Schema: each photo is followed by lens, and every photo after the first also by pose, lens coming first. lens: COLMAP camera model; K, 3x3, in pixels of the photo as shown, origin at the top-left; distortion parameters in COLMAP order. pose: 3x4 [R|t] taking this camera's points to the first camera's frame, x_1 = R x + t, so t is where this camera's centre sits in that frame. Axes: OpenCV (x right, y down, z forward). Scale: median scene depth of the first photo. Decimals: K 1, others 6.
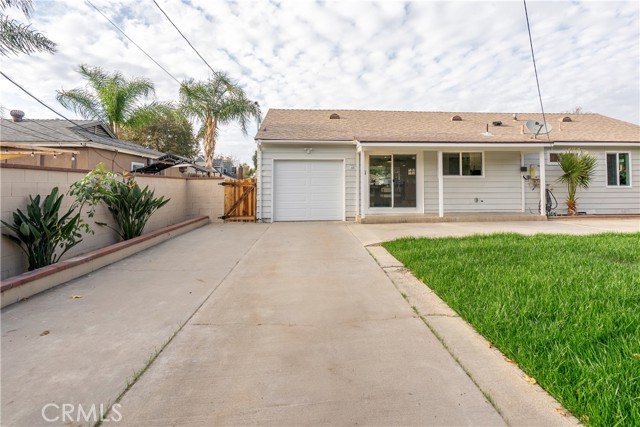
lens RADIAL K [[315.1, 0, 332.2], [0, 315.1, 177.0], [0, 0, 1]] dist [-0.004411, 0.000183]
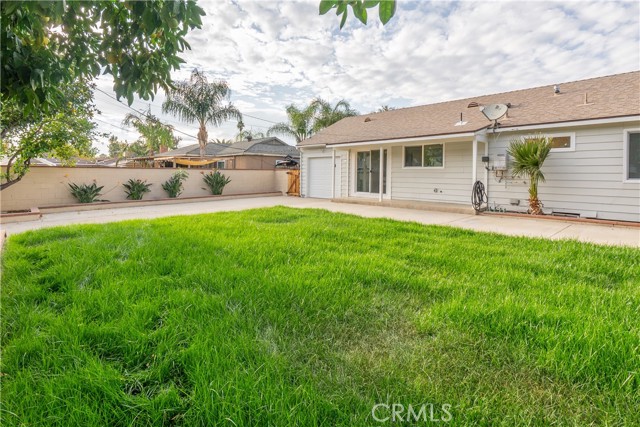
lens RADIAL K [[319.3, 0, 311.5], [0, 319.3, 176.1], [0, 0, 1]] dist [0.001933, 0.000799]
pose [[0.626325, 0.014882, -0.779420, 1.057439], [0.018579, 0.999249, 0.034009, -0.017719], [0.779341, -0.035782, 0.625578, 0.021811]]
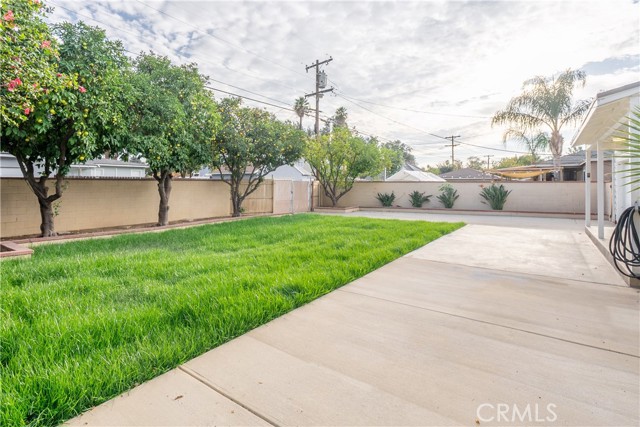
lens RADIAL K [[324.8, 0, 299.7], [0, 324.8, 183.8], [0, 0, 1]] dist [-0.001336, 0.000032]
pose [[-0.667435, 0.001863, -0.744666, 1.236535], [0.024924, 0.999492, -0.019839, 0.006405], [0.744251, -0.031801, -0.667142, 0.924887]]
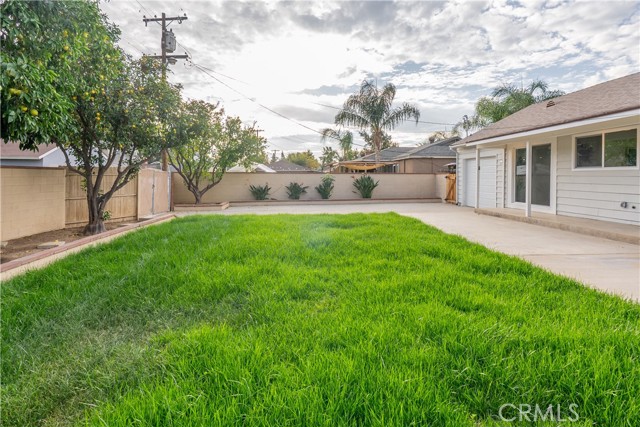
lens RADIAL K [[319.3, 0, 311.5], [0, 319.3, 176.1], [0, 0, 1]] dist [0.001933, 0.000799]
pose [[-0.030105, 0.003365, -0.999541, 1.164577], [0.030723, 0.999525, 0.002440, -0.006670], [0.999074, -0.030635, -0.030194, 0.399658]]
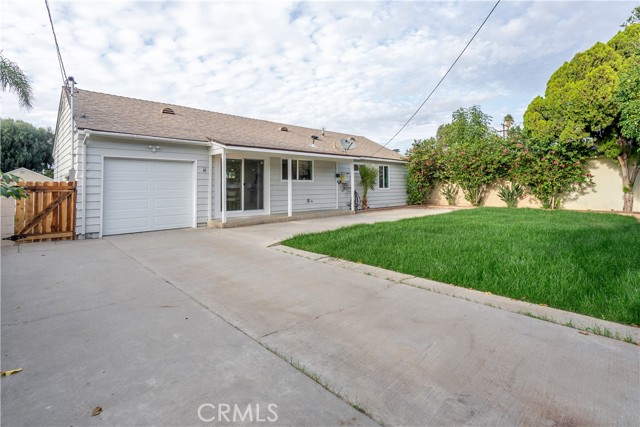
lens RADIAL K [[315.1, 0, 332.2], [0, 315.1, 177.0], [0, 0, 1]] dist [-0.004411, 0.000183]
pose [[0.754416, 0.018237, 0.656143, -0.267515], [-0.012731, 0.999832, -0.013152, -0.001825], [-0.656273, 0.001568, 0.754522, 0.040885]]
